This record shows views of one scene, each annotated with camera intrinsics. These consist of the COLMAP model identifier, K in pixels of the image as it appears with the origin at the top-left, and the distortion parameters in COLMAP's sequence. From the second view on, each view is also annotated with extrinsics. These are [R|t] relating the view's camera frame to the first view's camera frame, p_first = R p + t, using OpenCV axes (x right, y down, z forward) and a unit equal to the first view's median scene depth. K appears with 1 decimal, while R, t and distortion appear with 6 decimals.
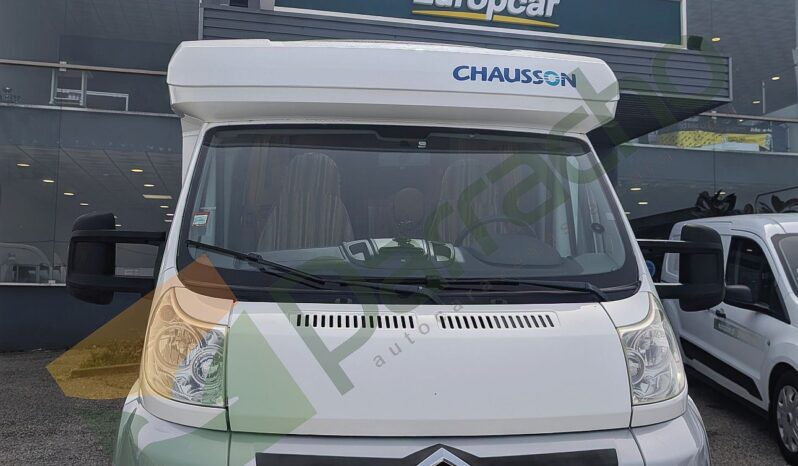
lens RADIAL K [[548.3, 0, 399.0], [0, 548.3, 233.0], [0, 0, 1]] dist [-0.005961, -0.003970]
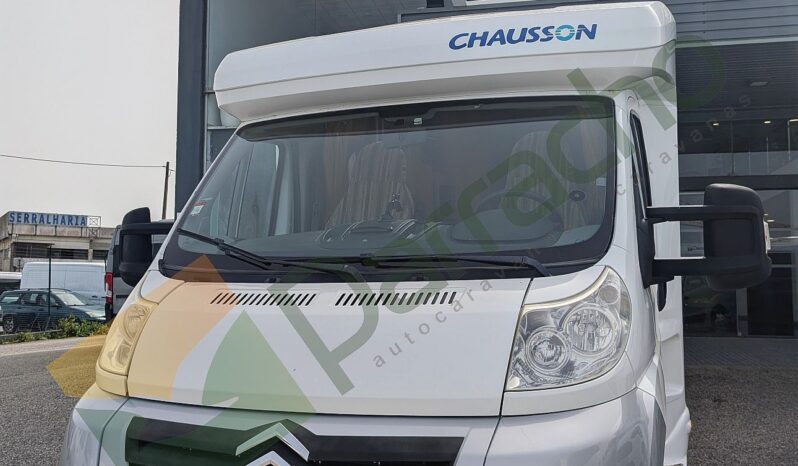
lens RADIAL K [[548.3, 0, 399.0], [0, 548.3, 233.0], [0, 0, 1]] dist [-0.005961, -0.003970]
pose [[0.952468, -0.040603, -0.301919, 0.287297], [0.046148, 0.998871, 0.011250, 0.022493], [0.301122, -0.024648, 0.953267, 0.060143]]
